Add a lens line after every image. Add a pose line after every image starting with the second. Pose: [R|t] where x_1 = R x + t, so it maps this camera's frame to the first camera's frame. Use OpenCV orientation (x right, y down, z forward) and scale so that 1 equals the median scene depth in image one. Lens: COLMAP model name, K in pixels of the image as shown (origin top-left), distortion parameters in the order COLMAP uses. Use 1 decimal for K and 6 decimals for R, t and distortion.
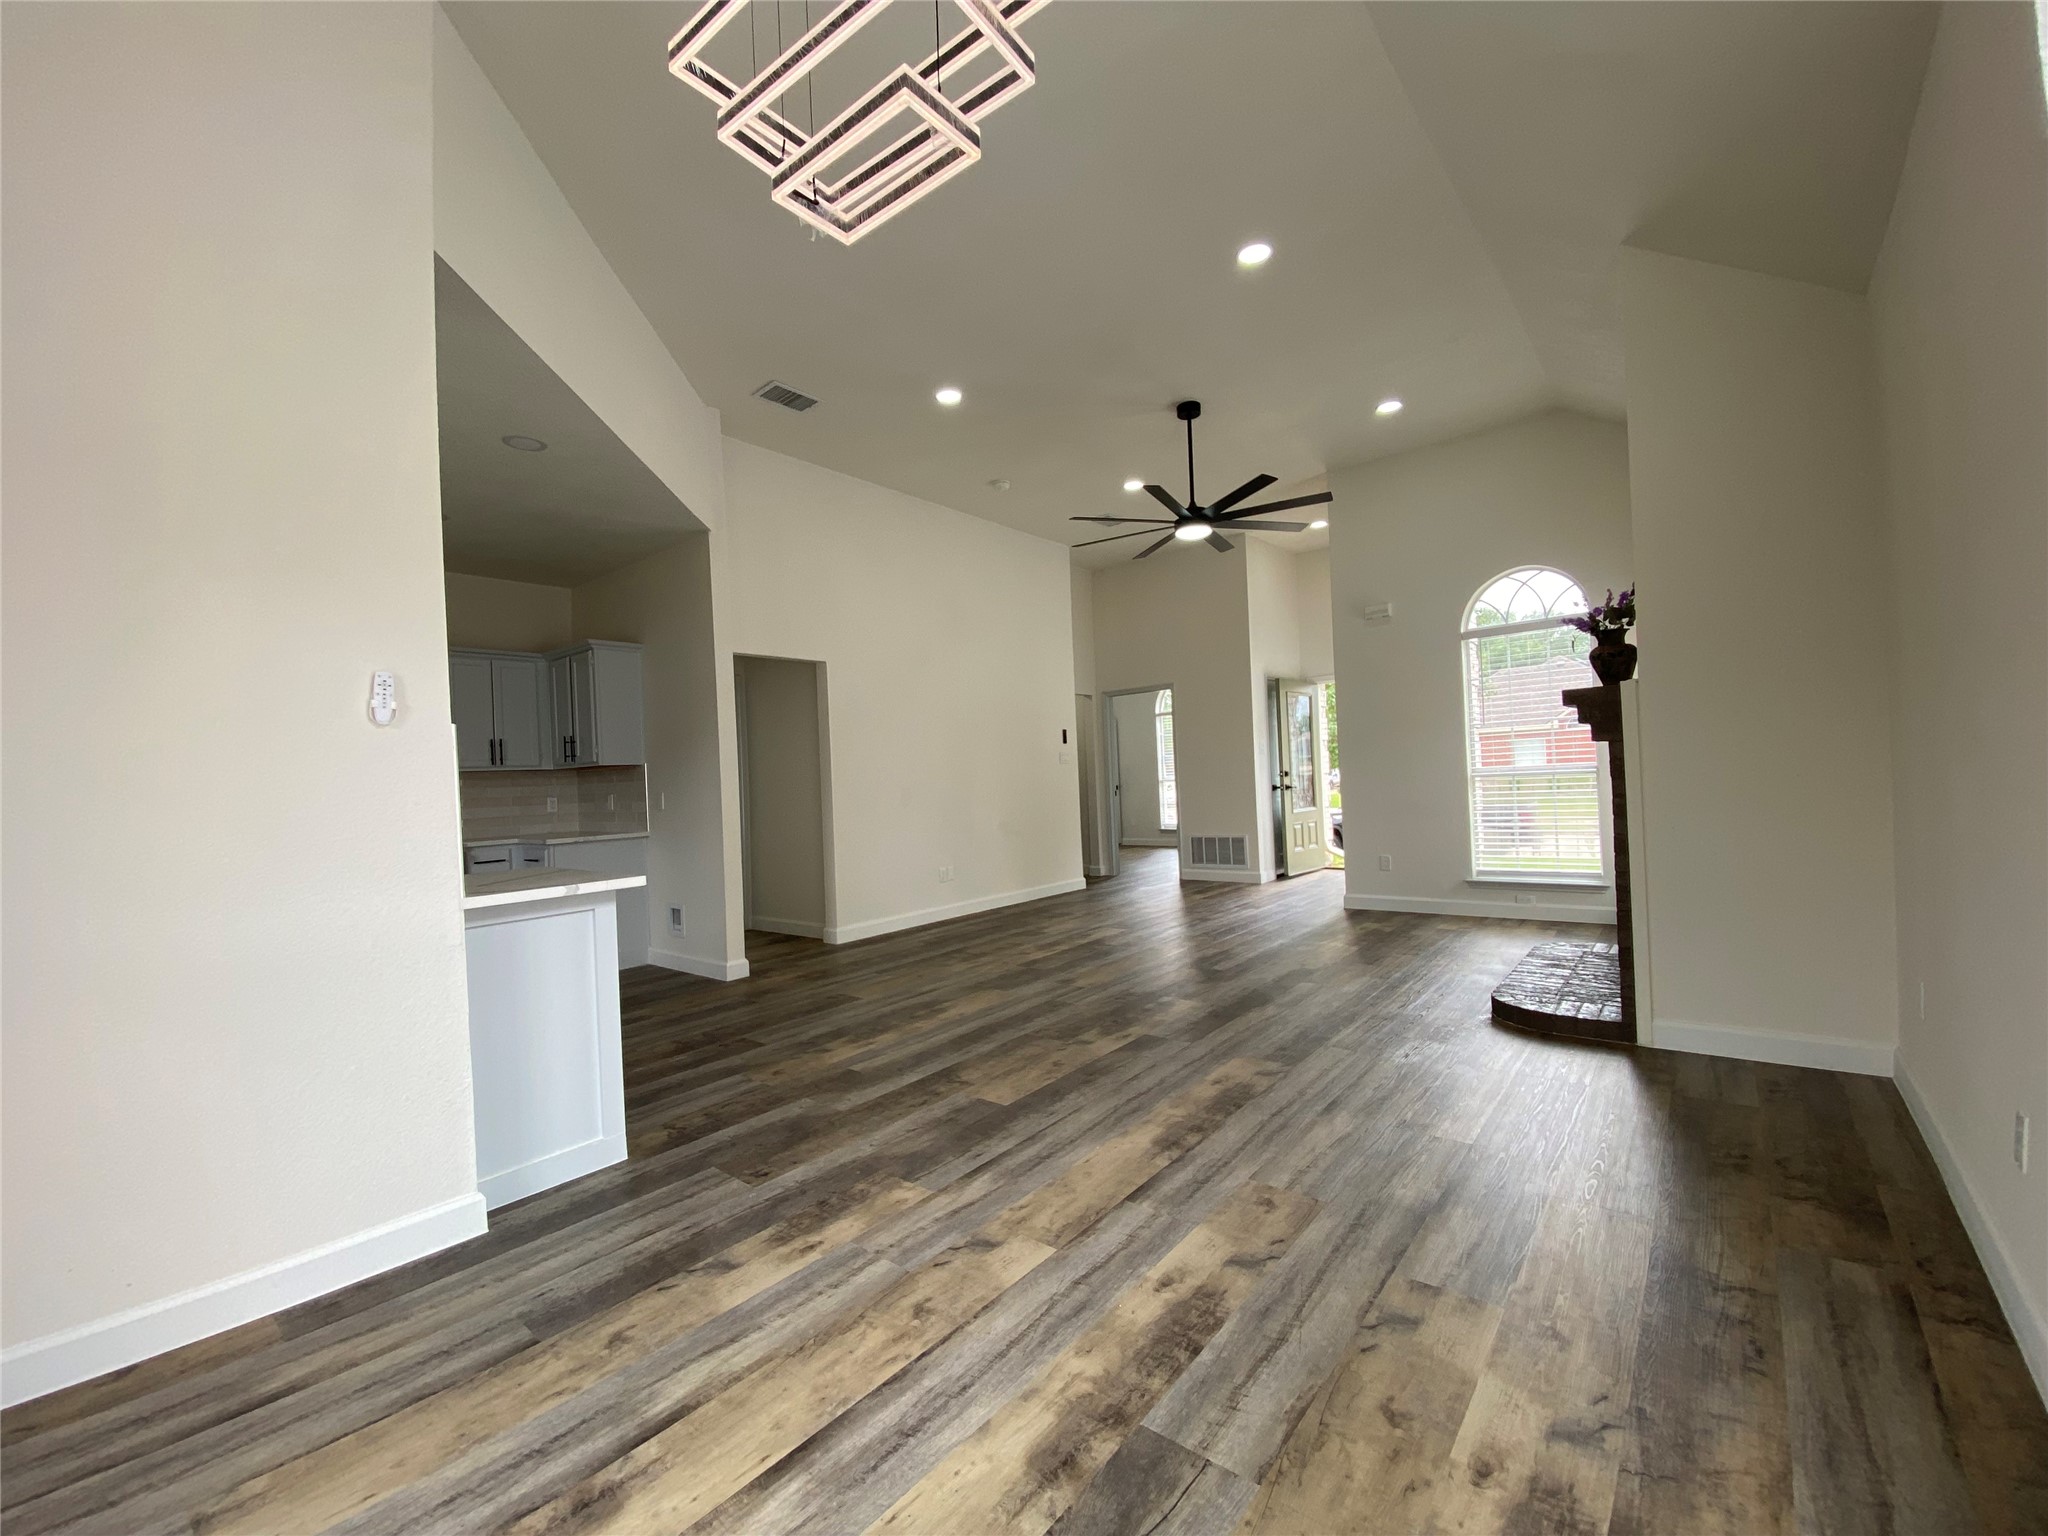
lens RADIAL K [[821.7, 0, 1026.2], [0, 821.7, 778.6], [0, 0, 1]] dist [0.021066, -0.019978]
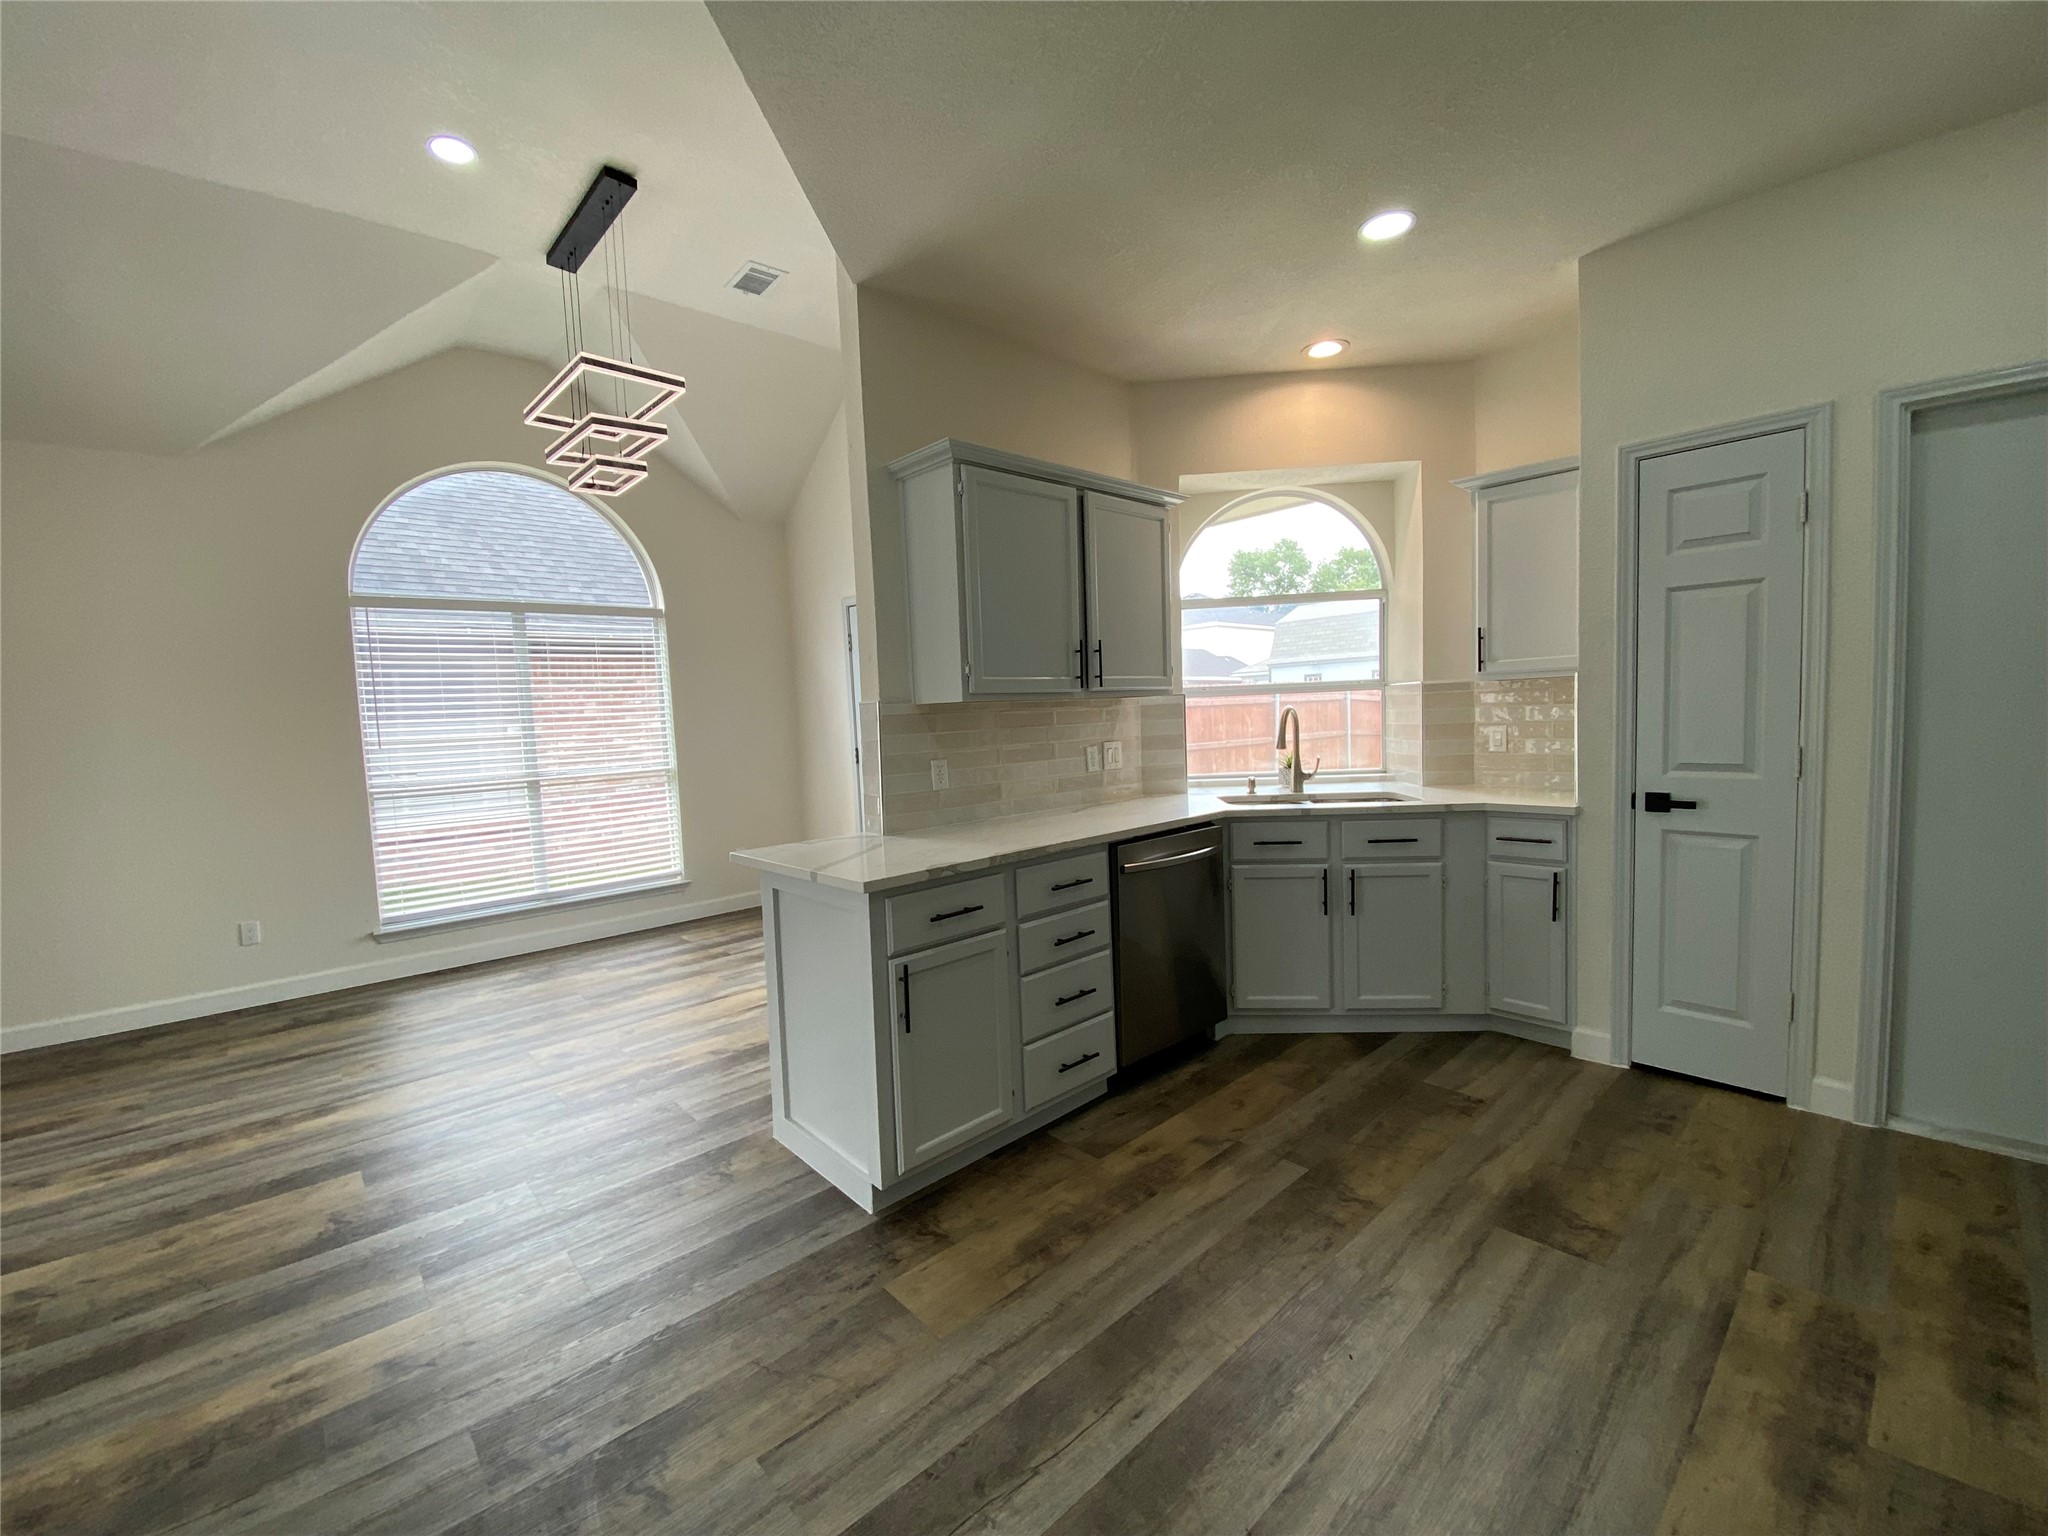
lens RADIAL K [[834.7, 0, 1023.7], [0, 834.7, 768.9], [0, 0, 1]] dist [0.026732, -0.022550]
pose [[-0.985745, 0.074016, 0.151089, -0.683514], [0.084774, 0.994209, 0.066039, -0.014331], [-0.145326, 0.077906, -0.986312, 1.361463]]
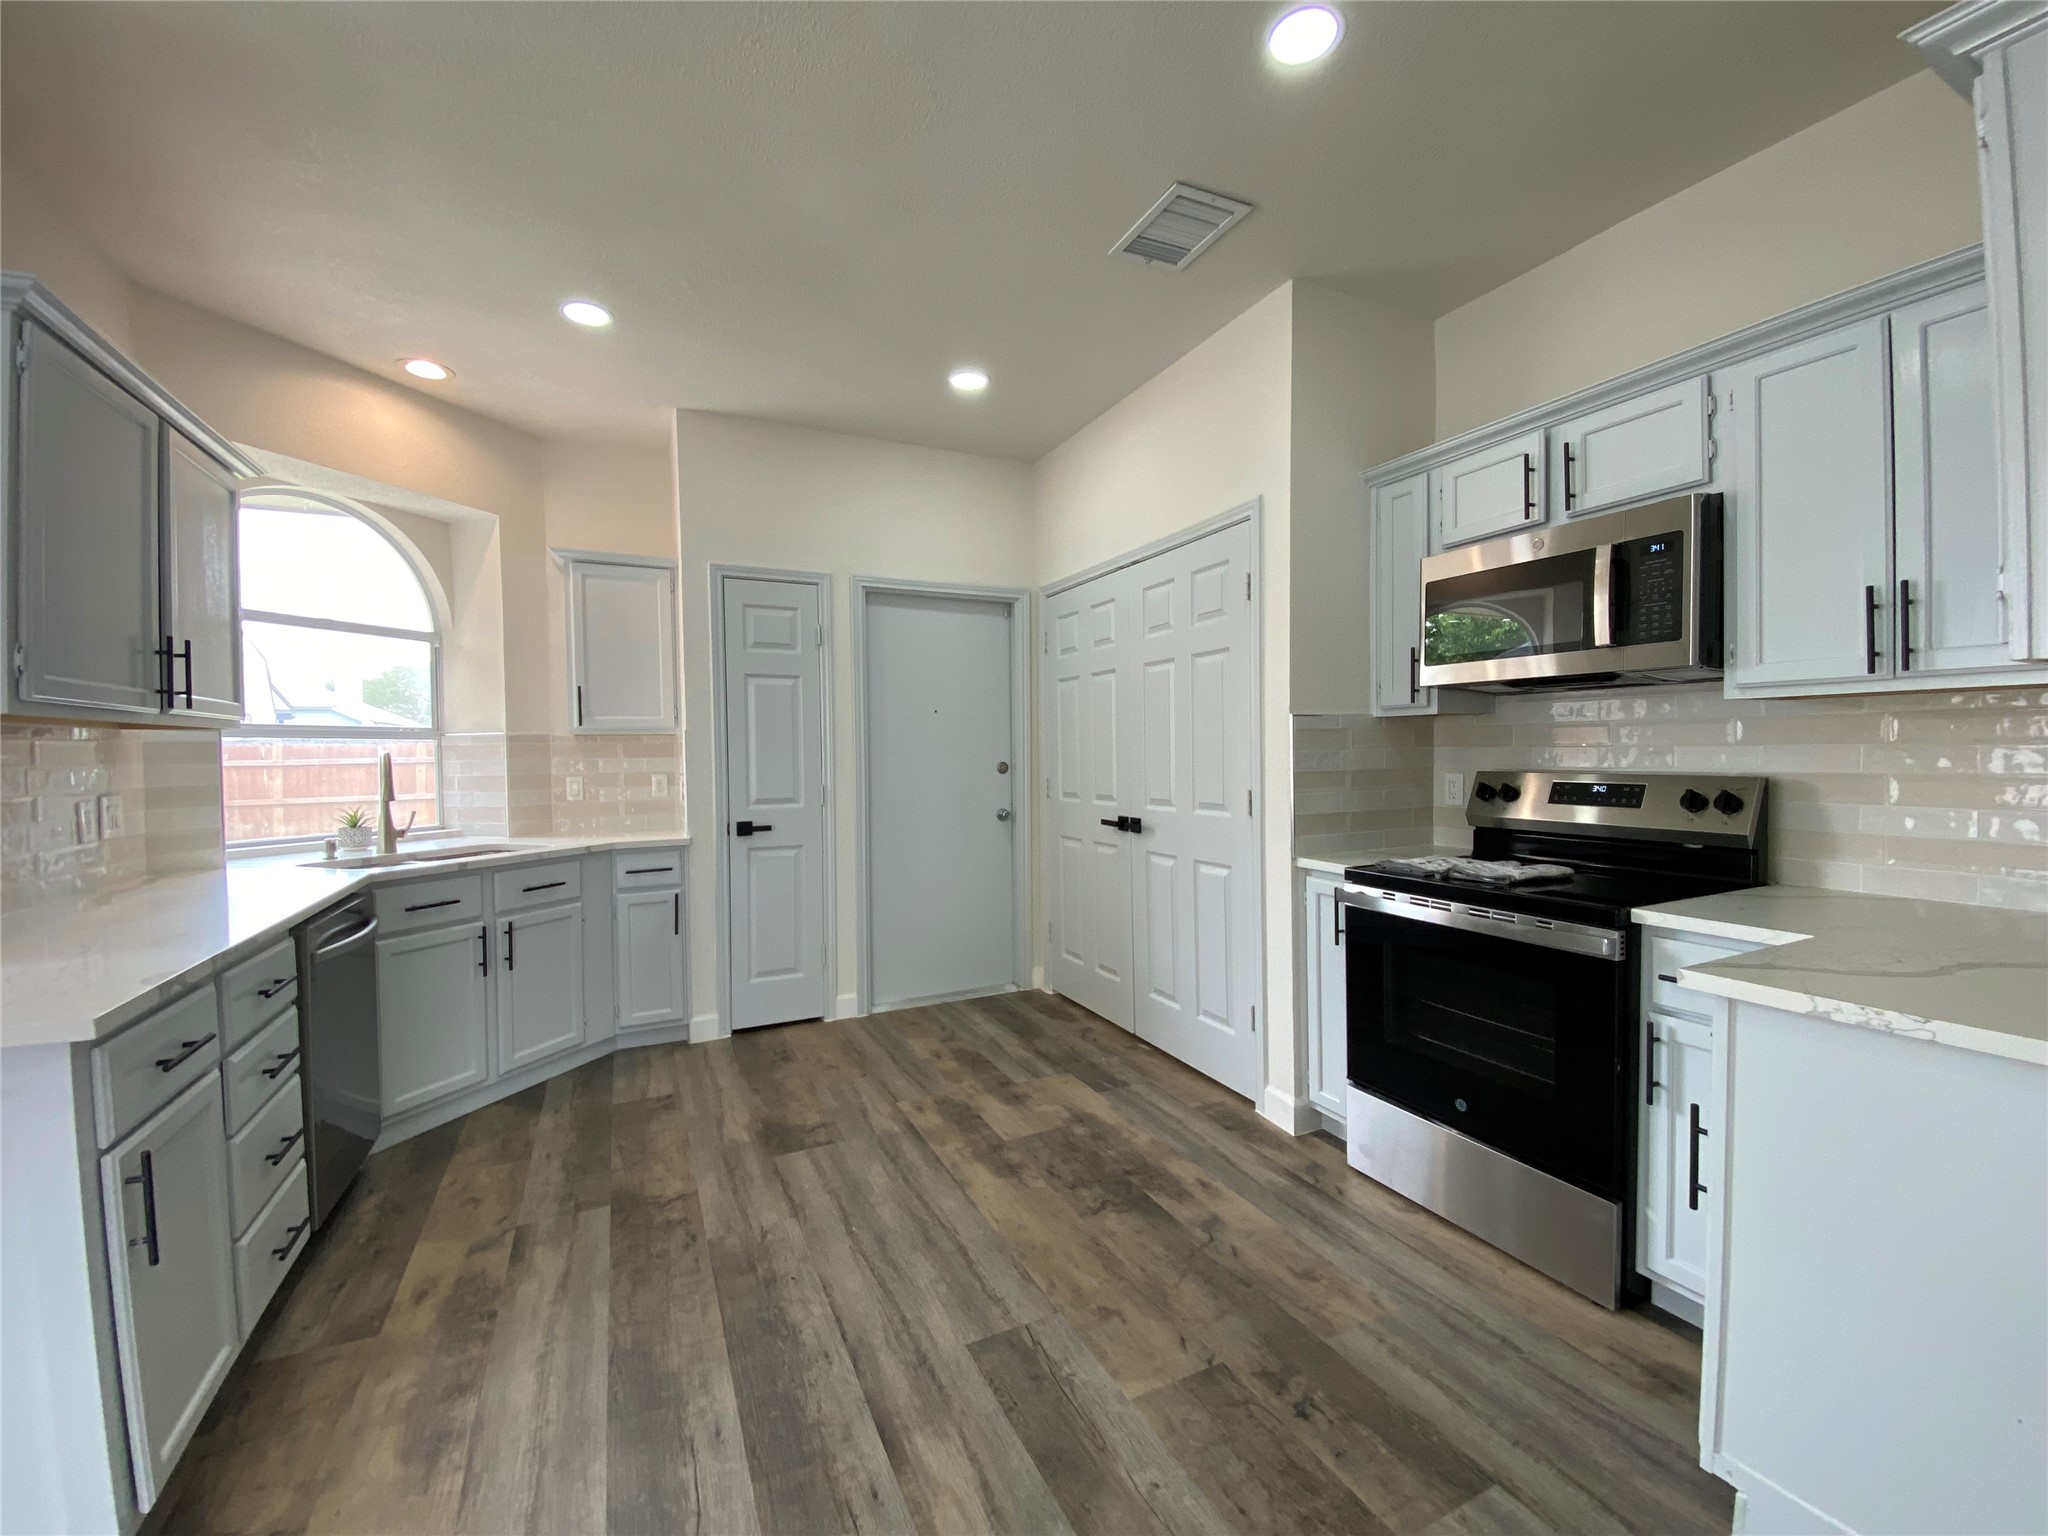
lens RADIAL K [[832.8, 0, 1021.6], [0, 832.8, 772.9], [0, 0, 1]] dist [0.020558, -0.021280]
pose [[-0.423610, 0.072902, -0.902906, -0.362267], [0.028294, 0.997335, 0.067252, -0.013194], [0.905403, 0.002942, -0.424544, 1.276920]]
